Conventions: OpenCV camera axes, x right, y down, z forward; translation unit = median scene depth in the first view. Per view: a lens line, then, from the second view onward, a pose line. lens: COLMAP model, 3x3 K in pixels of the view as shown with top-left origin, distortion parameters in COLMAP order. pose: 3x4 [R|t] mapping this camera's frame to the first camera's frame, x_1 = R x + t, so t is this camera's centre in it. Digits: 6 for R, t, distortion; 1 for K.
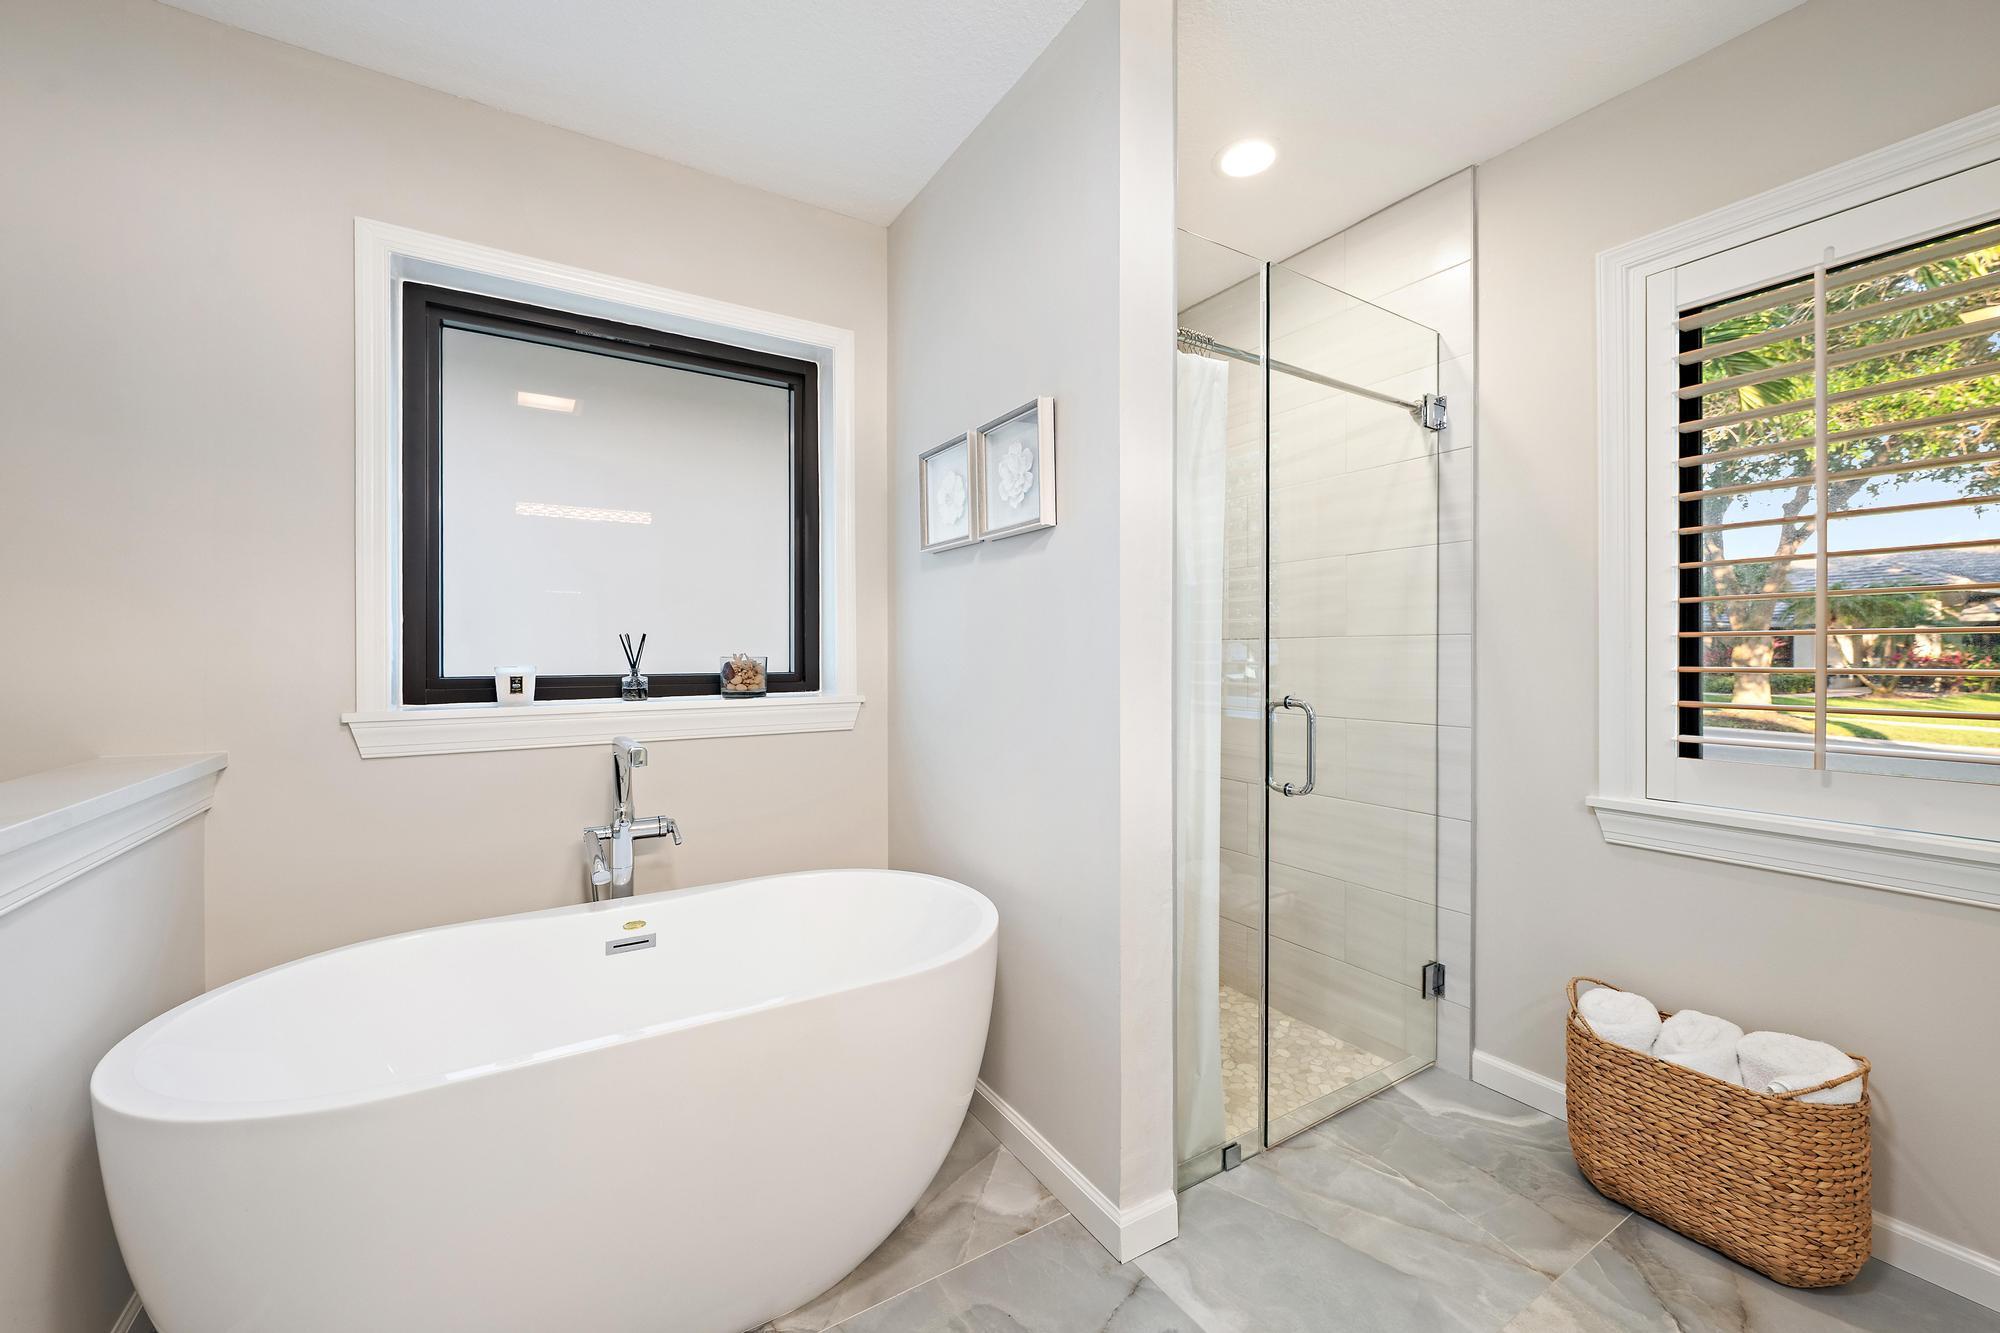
lens RADIAL K [[786.9, 0, 1007.3], [0, 786.9, 652.8], [0, 0, 1]] dist [0.003045, -0.000089]
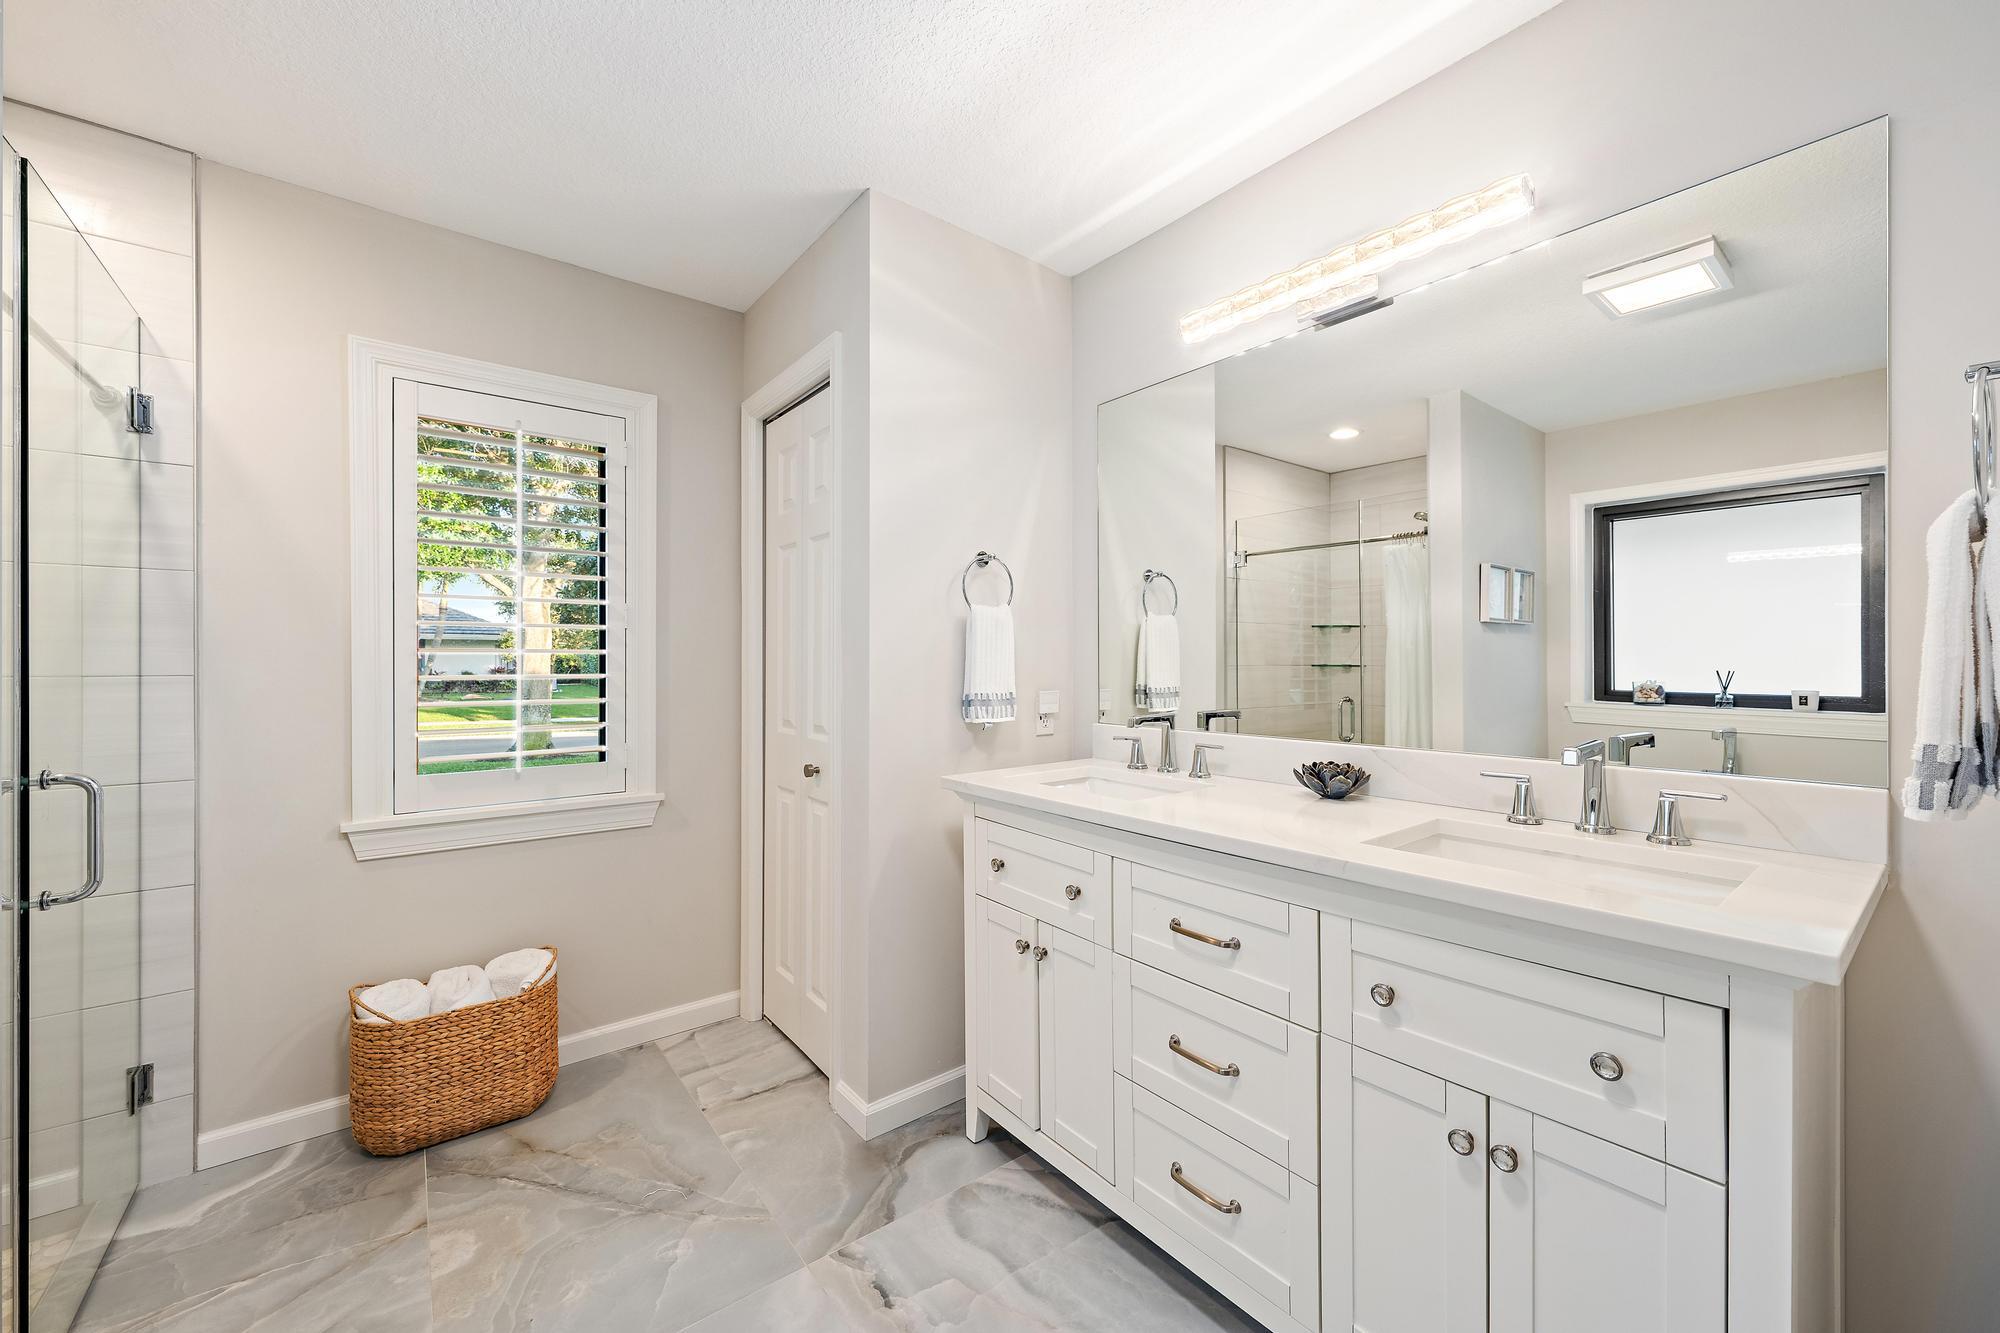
lens RADIAL K [[786.9, 0, 1006.5], [0, 786.9, 662.8], [0, 0, 1]] dist [0.003045, -0.000089]
pose [[-0.107135, -0.002926, 0.994240, -0.497063], [-0.000556, 0.999996, 0.002883, -0.051170], [-0.994244, -0.000244, -0.107136, 0.217671]]
